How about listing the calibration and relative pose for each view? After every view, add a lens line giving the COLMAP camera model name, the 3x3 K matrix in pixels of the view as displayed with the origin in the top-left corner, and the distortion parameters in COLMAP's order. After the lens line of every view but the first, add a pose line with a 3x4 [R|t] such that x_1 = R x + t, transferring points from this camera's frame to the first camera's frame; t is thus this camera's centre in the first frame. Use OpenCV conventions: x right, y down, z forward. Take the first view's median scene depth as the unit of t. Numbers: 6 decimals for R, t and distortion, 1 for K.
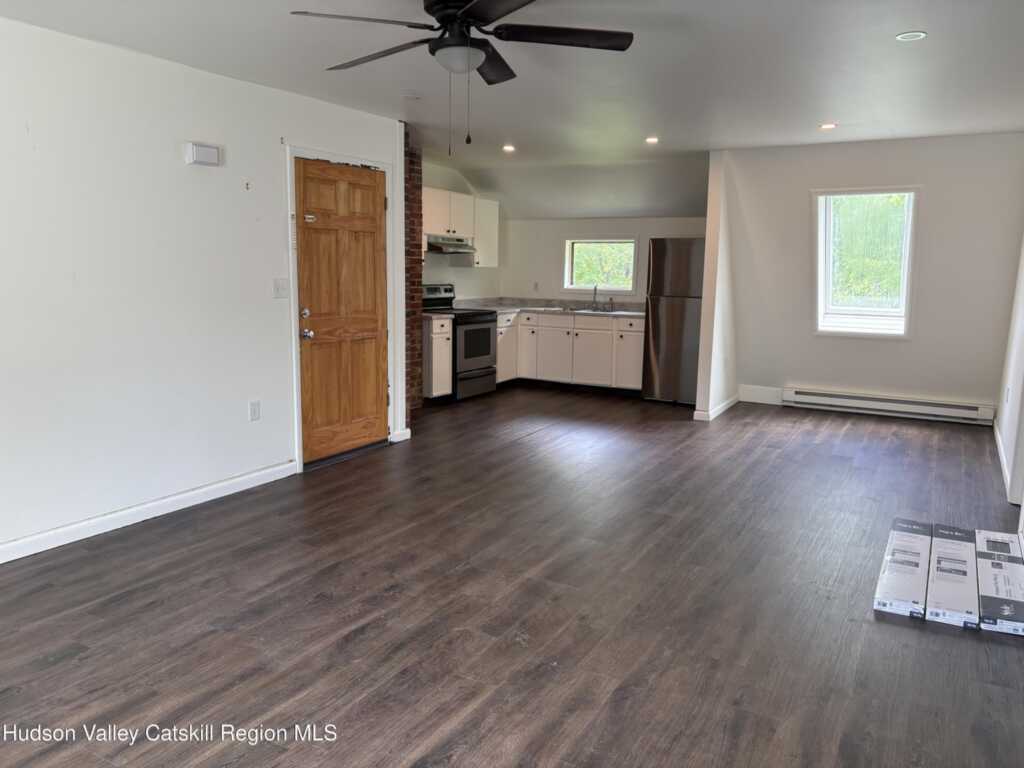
lens RADIAL K [[782.1, 0, 512.0], [0, 782.1, 384.0], [0, 0, 1]] dist [0.035909, -0.000992]
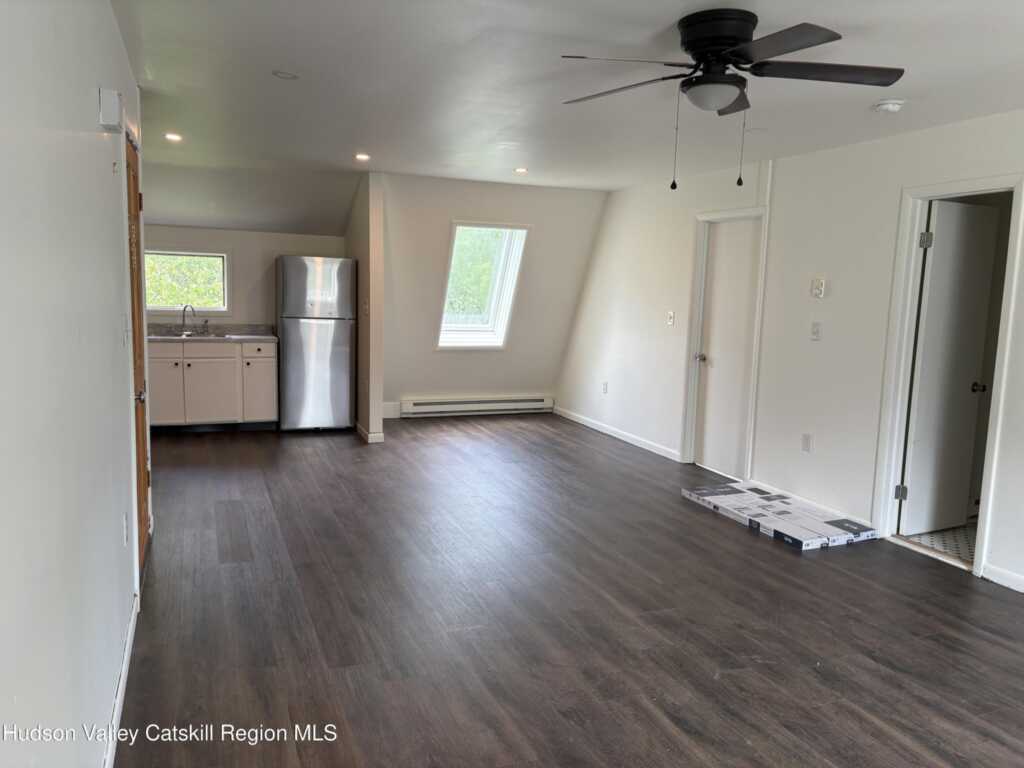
lens RADIAL K [[773.2, 0, 512.0], [0, 773.2, 384.0], [0, 0, 1]] dist [0.006848, 0.002212]
pose [[0.624063, -0.091088, 0.776046, -0.813734], [0.098749, 0.994413, 0.037309, -0.094060], [-0.775109, 0.053351, 0.629571, 0.499841]]
